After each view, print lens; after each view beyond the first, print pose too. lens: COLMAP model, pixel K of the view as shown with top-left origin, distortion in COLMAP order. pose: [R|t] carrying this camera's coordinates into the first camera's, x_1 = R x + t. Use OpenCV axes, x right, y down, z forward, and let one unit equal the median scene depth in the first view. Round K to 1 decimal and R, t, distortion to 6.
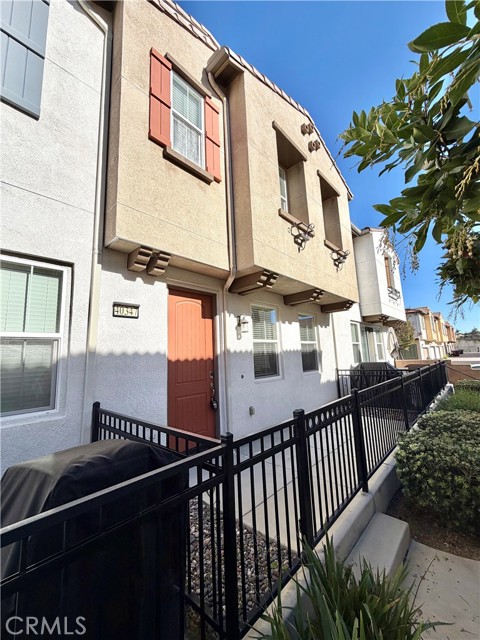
lens RADIAL K [[255.7, 0, 240.0], [0, 255.7, 320.0], [0, 0, 1]] dist [0.000625, -0.000233]
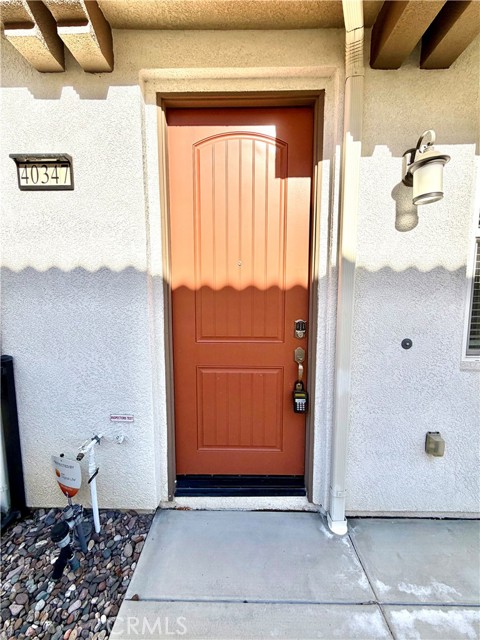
lens RADIAL K [[255.7, 0, 240.0], [0, 255.7, 320.0], [0, 0, 1]] dist [0.000625, -0.000233]
pose [[0.665218, 0.111943, -0.738209, 0.114701], [0.081107, 0.972012, 0.220485, 0.107074], [0.742231, -0.206545, 0.637521, 0.672626]]
